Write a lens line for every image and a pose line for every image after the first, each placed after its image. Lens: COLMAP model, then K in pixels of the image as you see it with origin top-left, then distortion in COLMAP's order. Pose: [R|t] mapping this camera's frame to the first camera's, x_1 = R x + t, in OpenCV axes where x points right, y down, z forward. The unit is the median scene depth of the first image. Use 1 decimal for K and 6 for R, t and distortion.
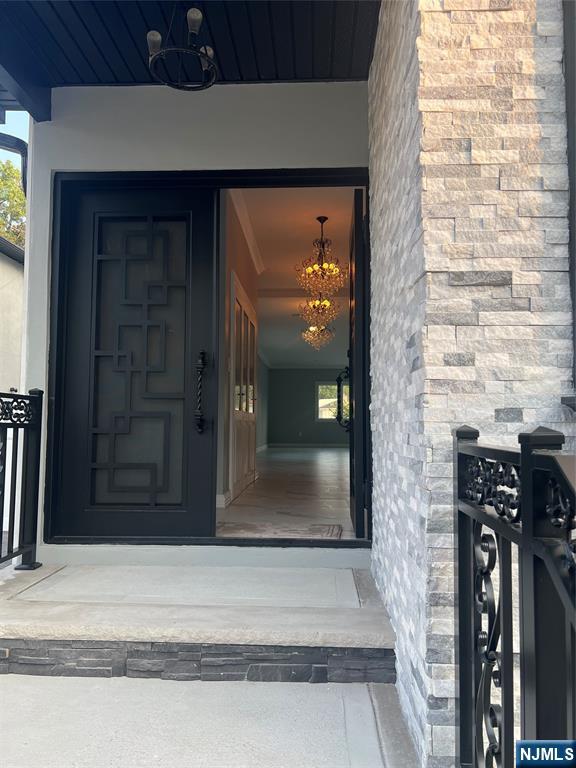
lens RADIAL K [[569.8, 0, 288.0], [0, 569.8, 384.0], [0, 0, 1]] dist [0.132385, -0.202307]
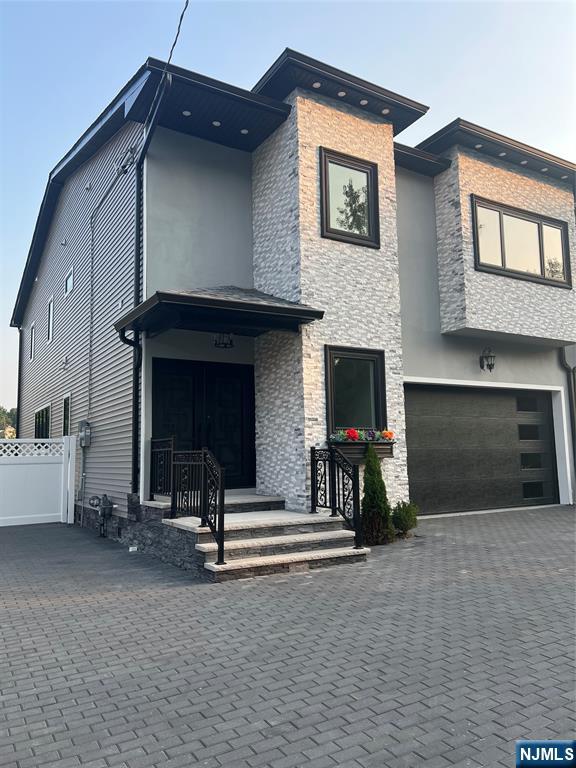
lens RADIAL K [[569.8, 0, 288.0], [0, 569.8, 384.0], [0, 0, 1]] dist [0.132385, -0.202307]
pose [[0.828908, 0.039481, 0.557989, -2.803923], [-0.013234, 0.998611, -0.050998, -0.232417], [-0.559228, 0.034888, 0.828280, -3.243031]]
